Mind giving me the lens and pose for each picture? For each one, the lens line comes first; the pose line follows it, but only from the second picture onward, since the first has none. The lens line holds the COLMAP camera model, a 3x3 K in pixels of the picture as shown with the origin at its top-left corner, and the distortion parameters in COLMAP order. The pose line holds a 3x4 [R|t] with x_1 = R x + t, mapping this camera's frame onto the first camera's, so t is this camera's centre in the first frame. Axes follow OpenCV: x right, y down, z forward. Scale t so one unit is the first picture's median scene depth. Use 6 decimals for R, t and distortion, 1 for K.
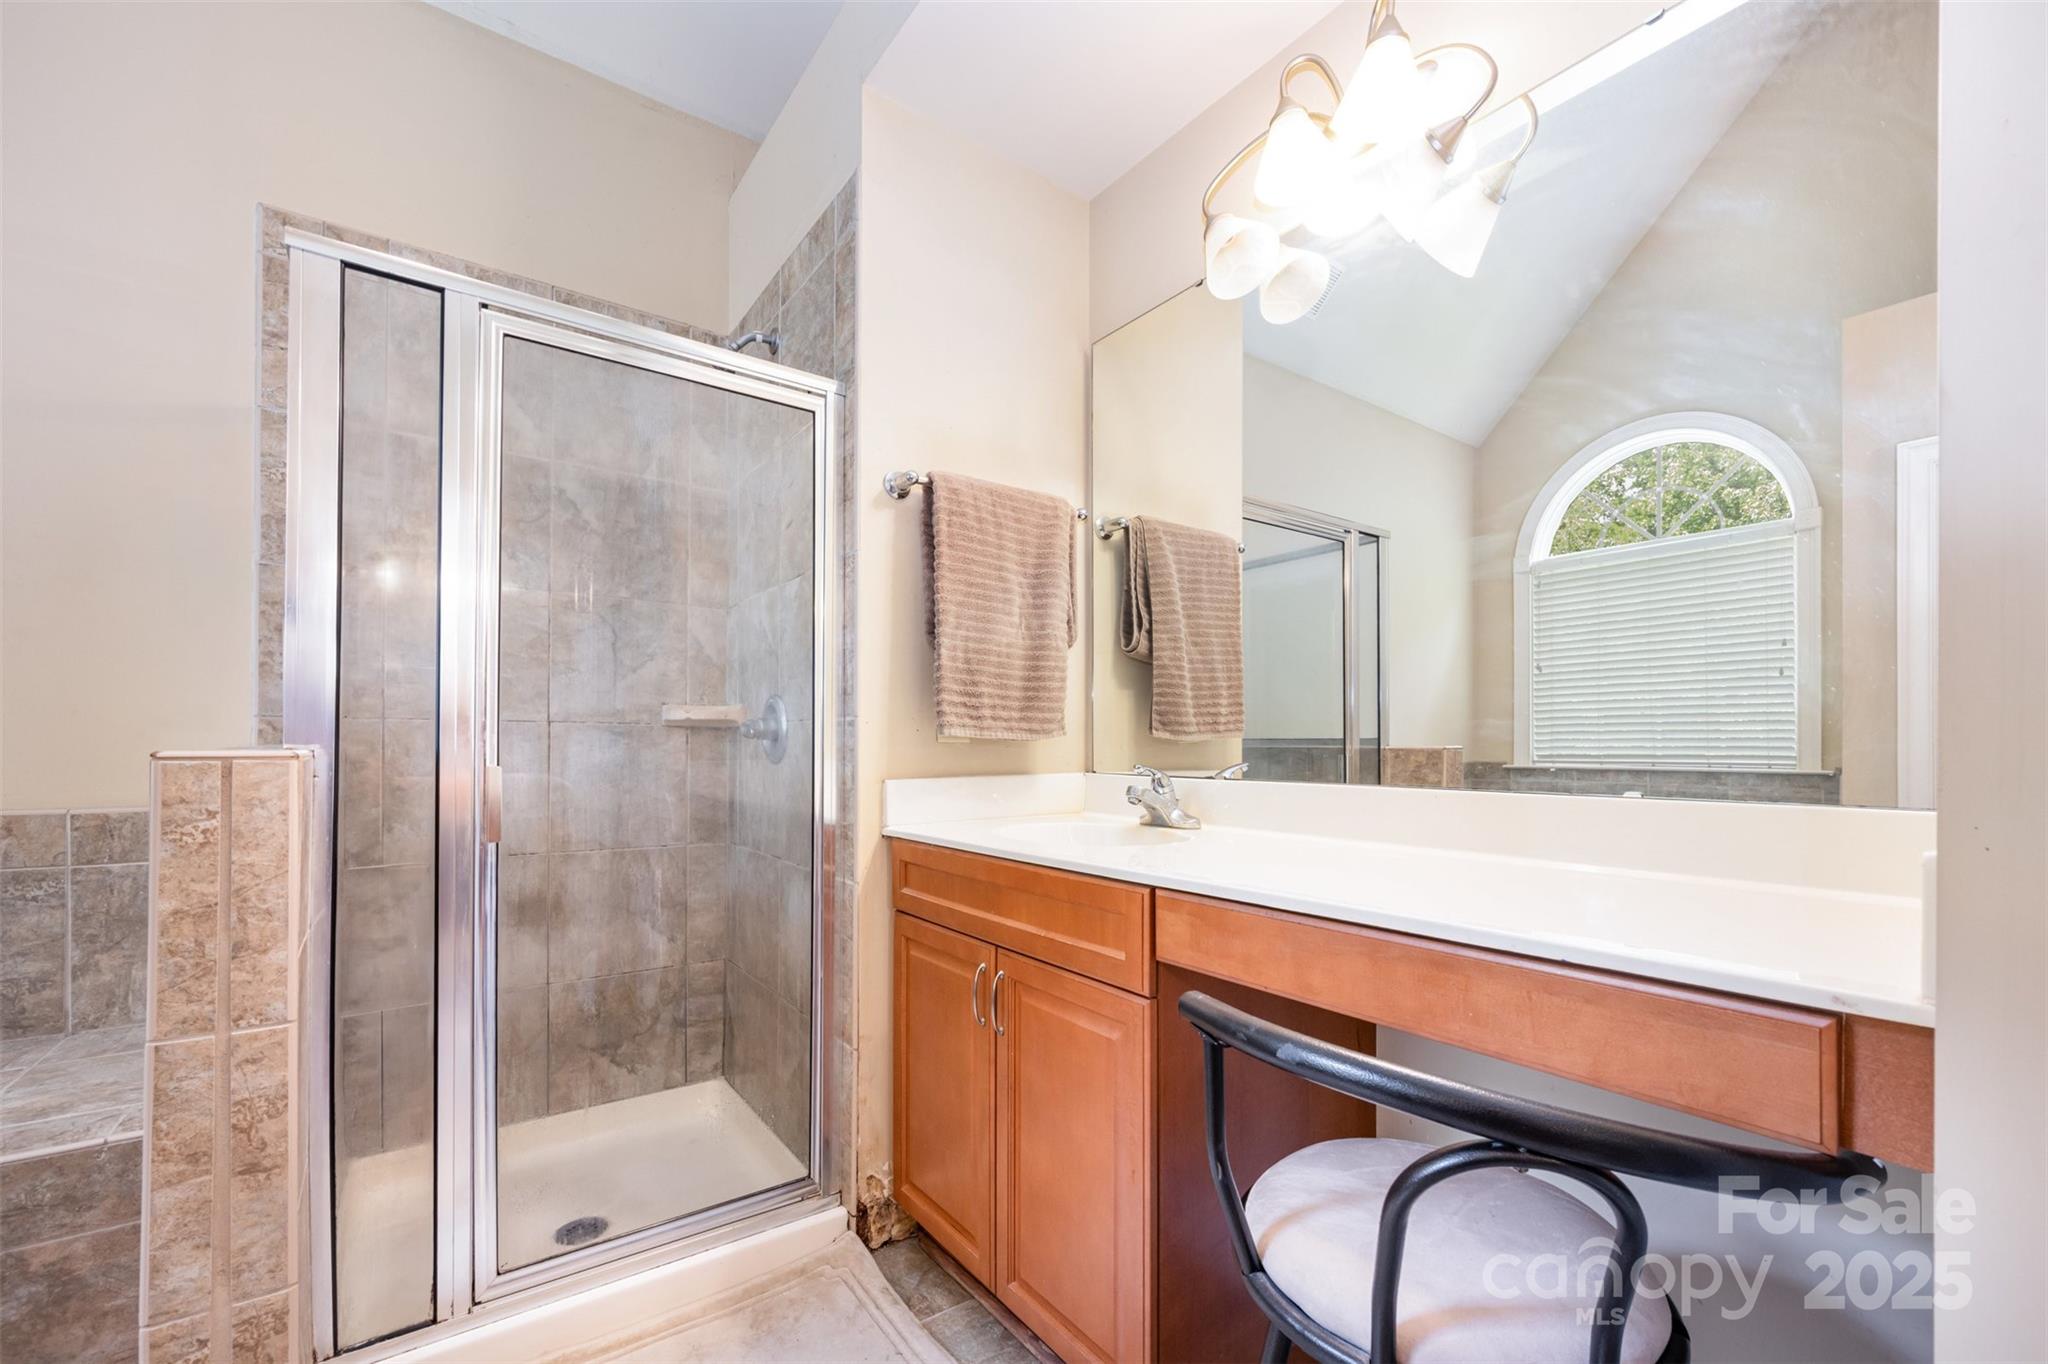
lens RADIAL K [[840.0, 0, 1020.0], [0, 840.0, 745.5], [0, 0, 1]] dist [0.000622, -0.000223]
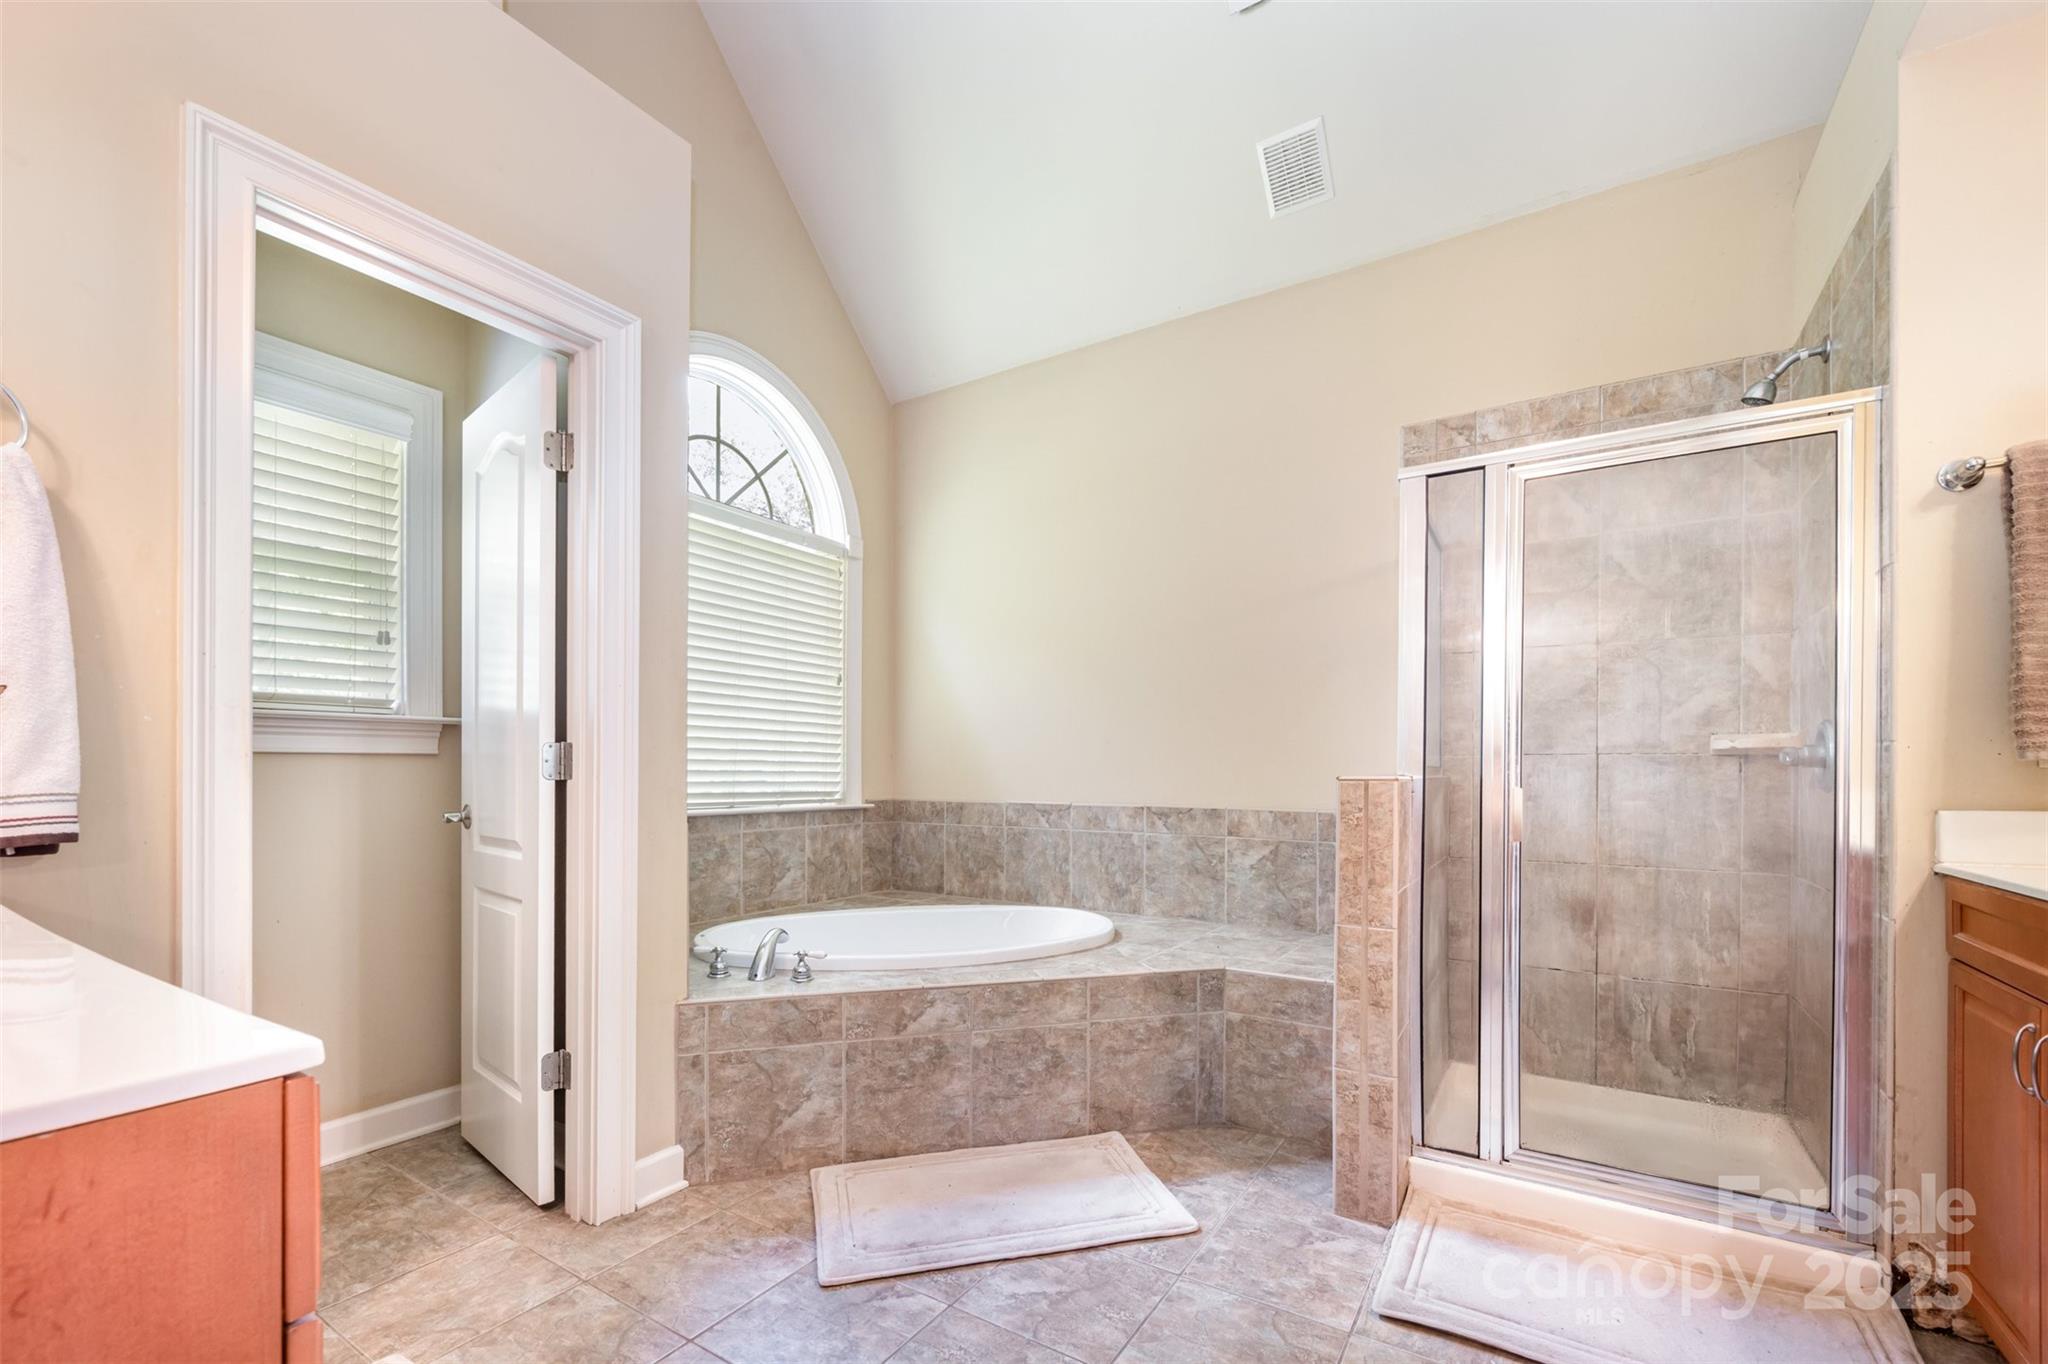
lens RADIAL K [[840.0, 0, 1045.5], [0, 840.0, 778.4], [0, 0, 1]] dist [0.000622, -0.000223]
pose [[0.380399, 0.001298, -0.924822, 0.305229], [0.000343, 0.999999, 0.001544, 0.005051], [0.924822, -0.000905, 0.380398, -0.220240]]
